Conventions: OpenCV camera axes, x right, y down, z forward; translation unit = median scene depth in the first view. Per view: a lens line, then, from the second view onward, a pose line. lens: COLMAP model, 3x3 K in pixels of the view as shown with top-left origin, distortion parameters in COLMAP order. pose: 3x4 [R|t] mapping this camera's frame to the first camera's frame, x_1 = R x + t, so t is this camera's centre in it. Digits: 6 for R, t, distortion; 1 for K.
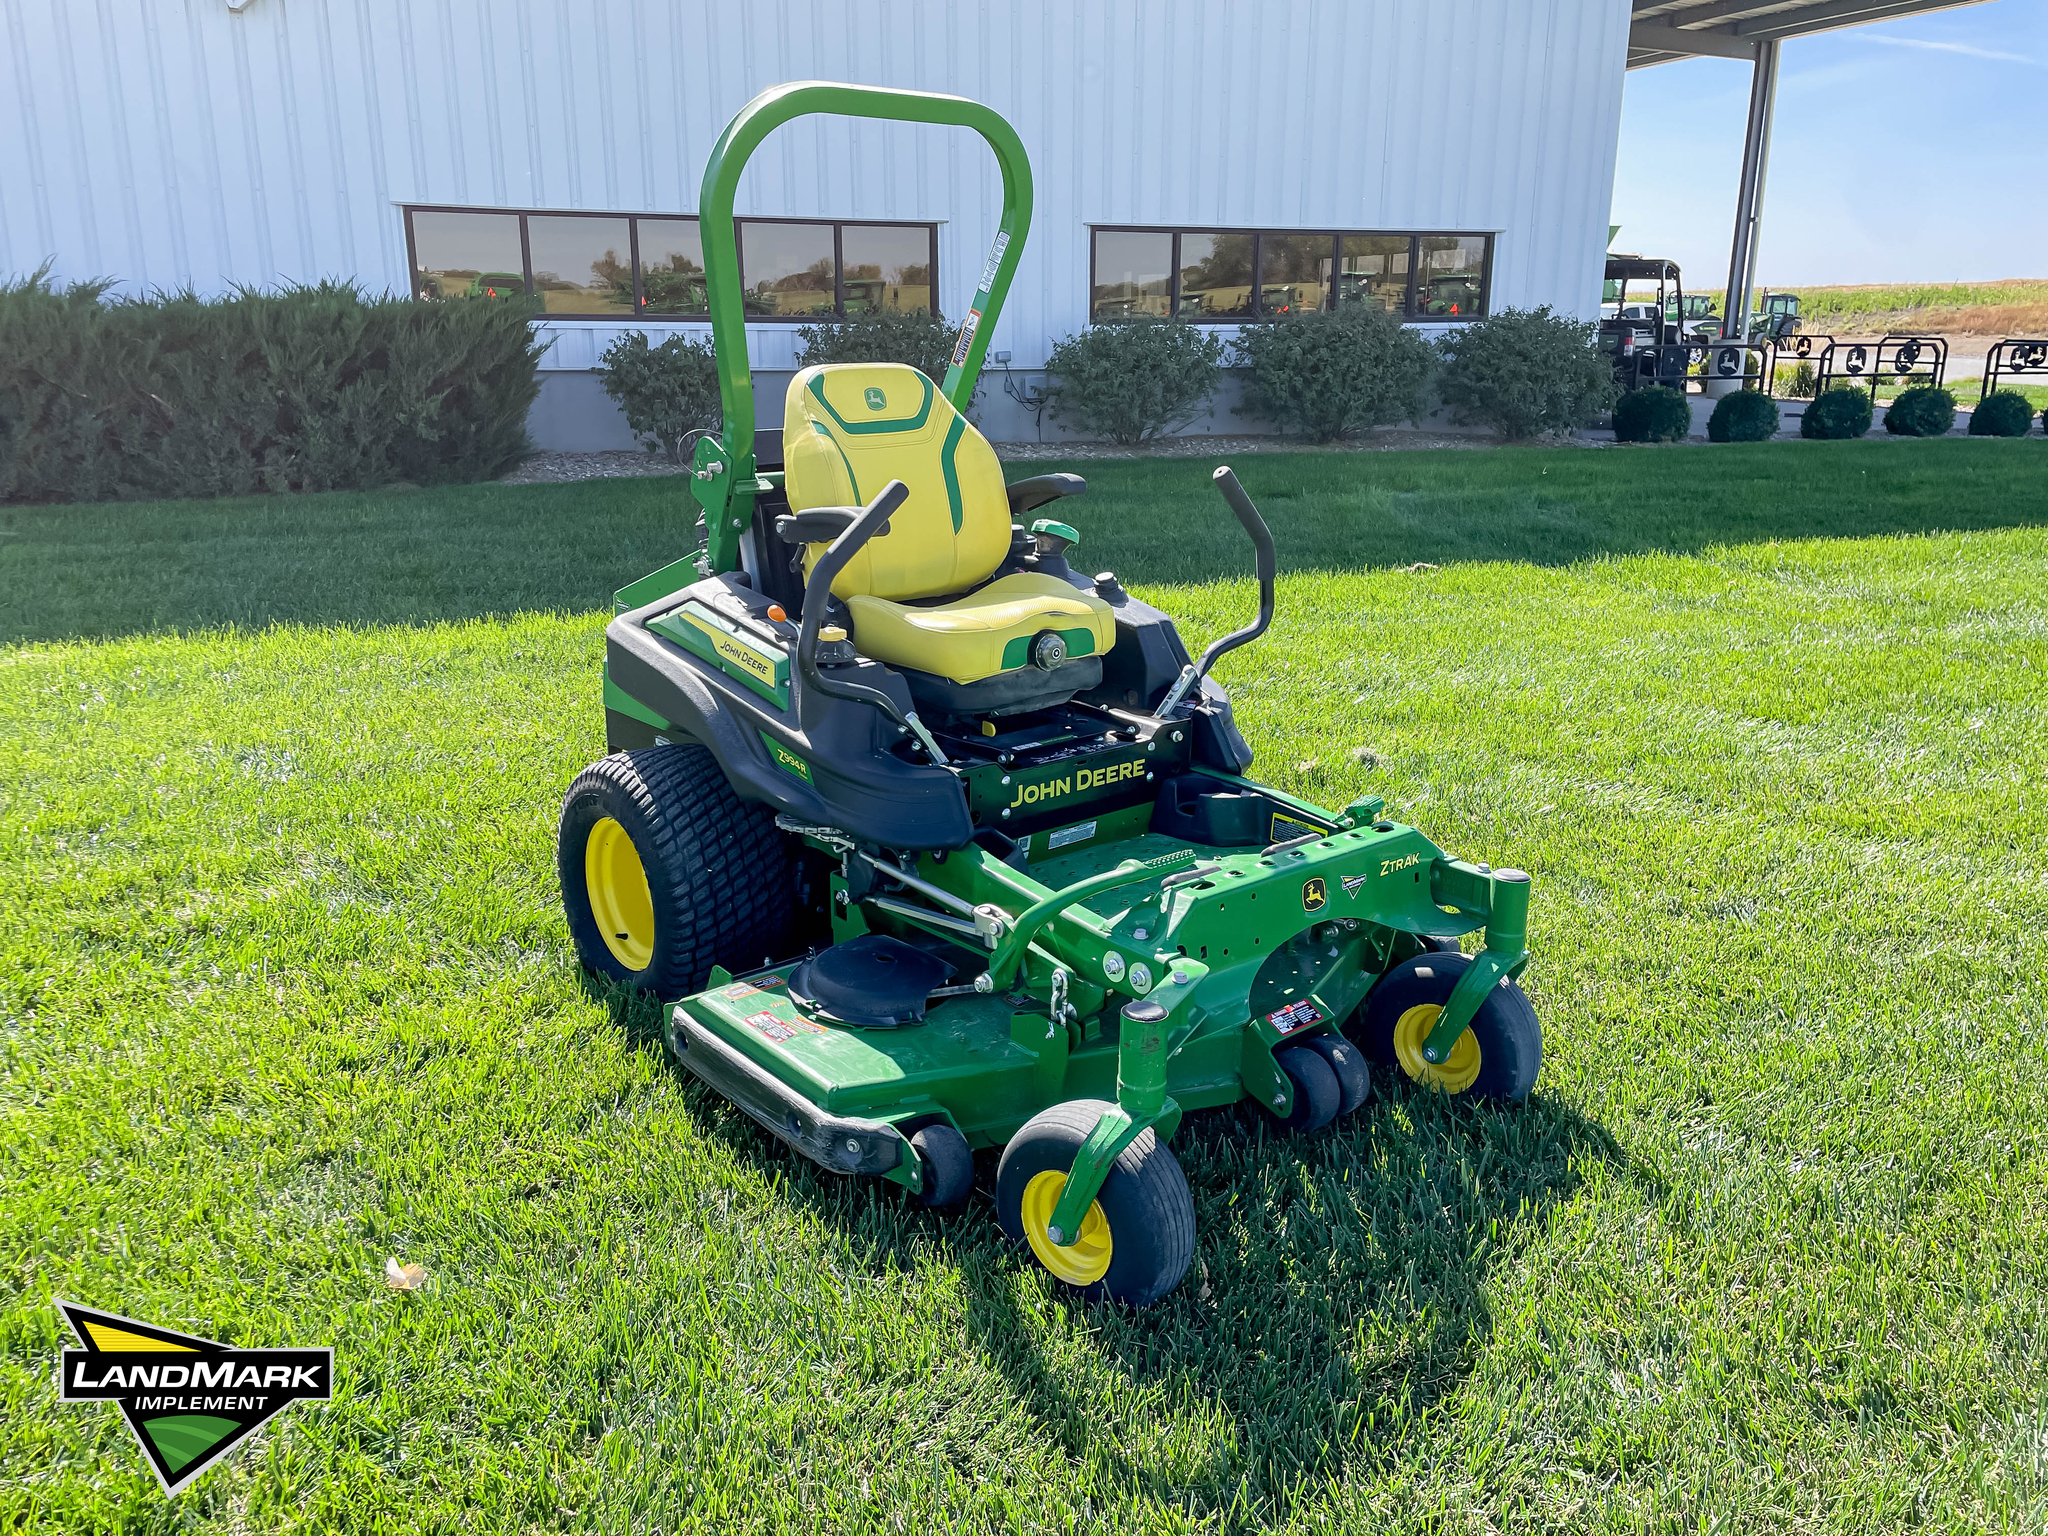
lens RADIAL K [[1549.0, 0, 1038.8], [0, 1549.0, 764.6], [0, 0, 1]] dist [0.071130, -0.095409]
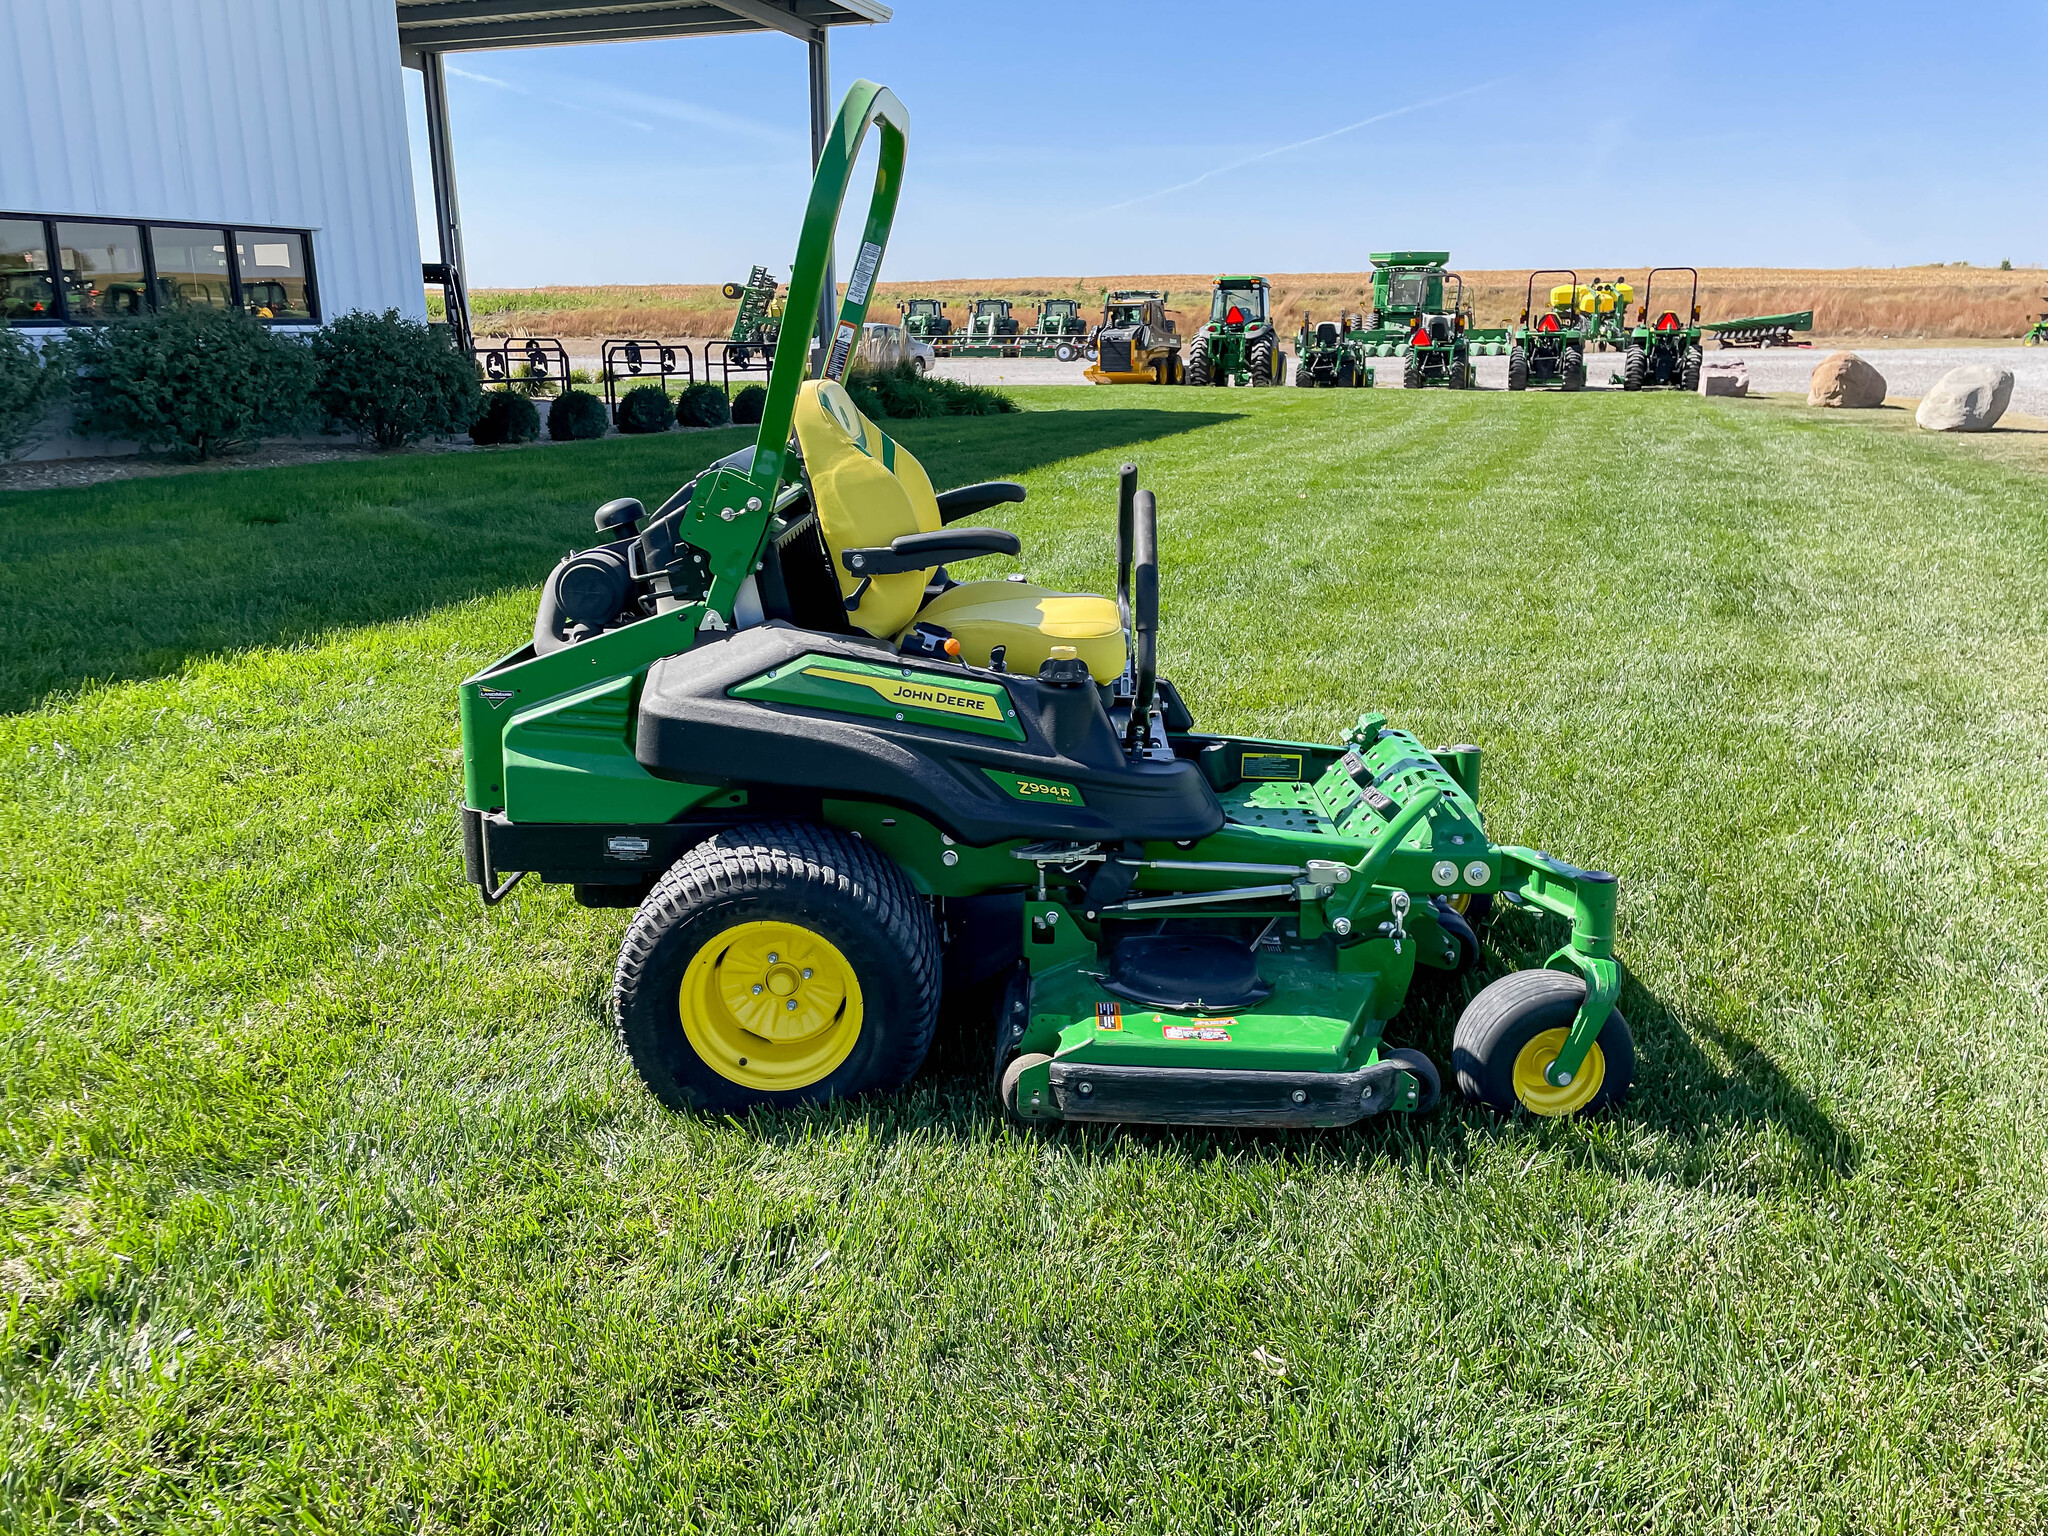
lens RADIAL K [[1549.0, 0, 1038.8], [0, 1549.0, 764.6], [0, 0, 1]] dist [0.071130, -0.095409]
pose [[0.662311, -0.205048, 0.720625, -0.177020], [0.205774, 0.974617, 0.088197, -0.021336], [-0.720418, 0.089872, 0.687693, 0.069187]]
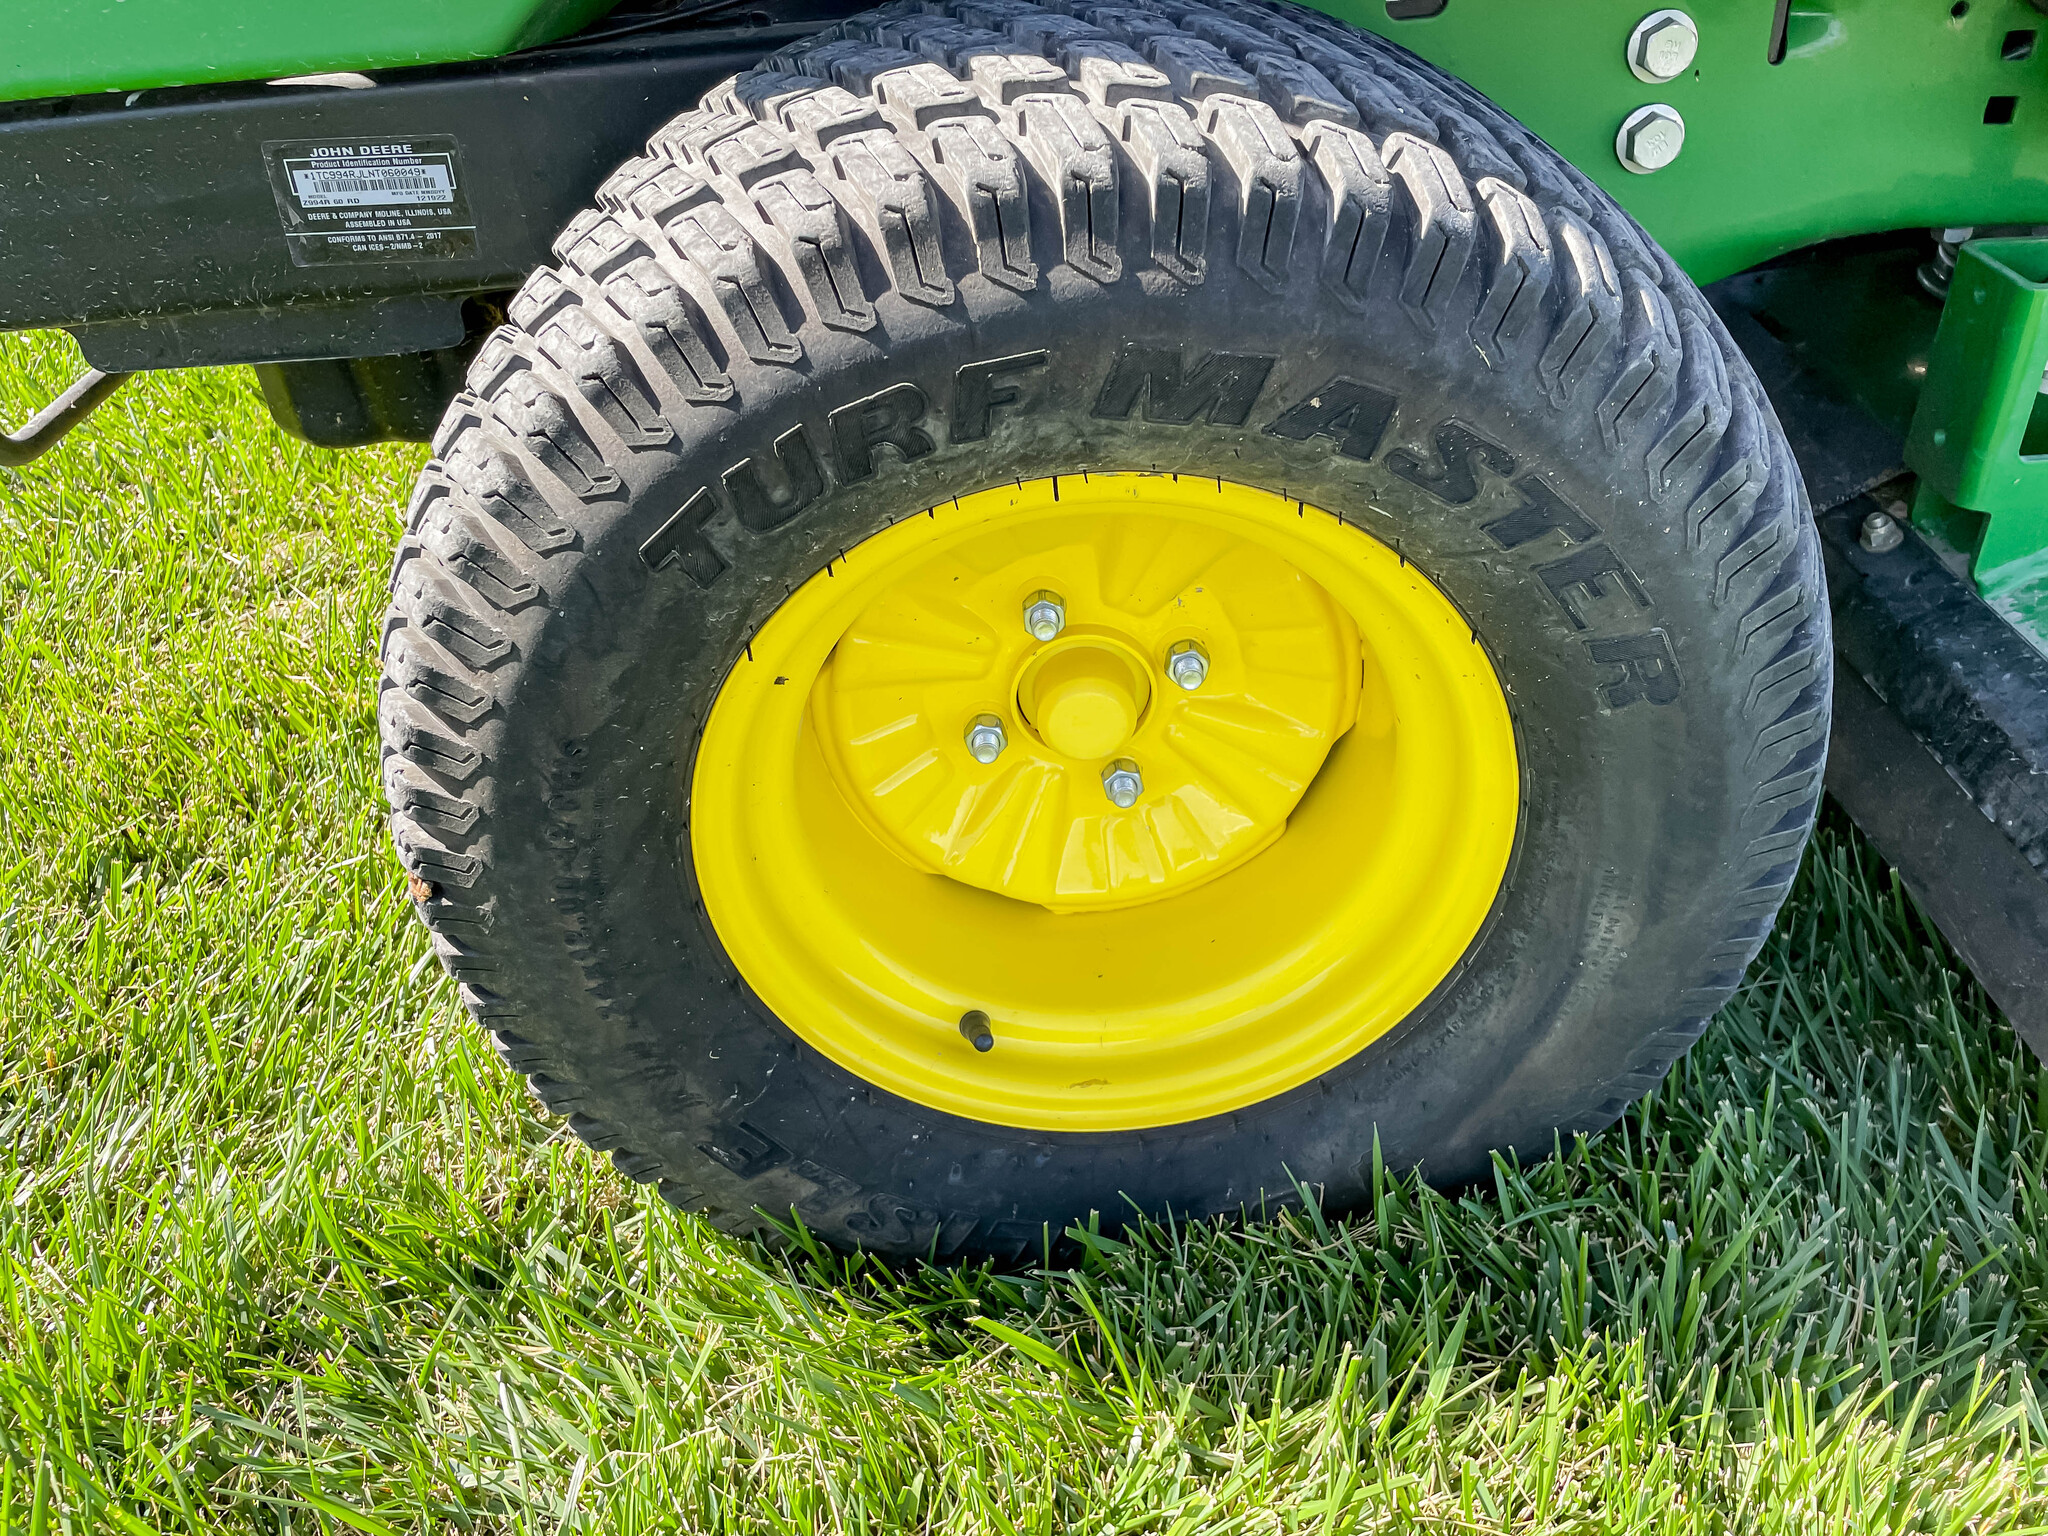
lens RADIAL K [[1549.0, 0, 1038.8], [0, 1549.0, 764.6], [0, 0, 1]] dist [0.071130, -0.095409]
pose [[0.620907, -0.485812, 0.615192, -0.089792], [0.279313, 0.870403, 0.405442, -0.001317], [-0.732434, -0.079911, 0.676133, 0.205207]]
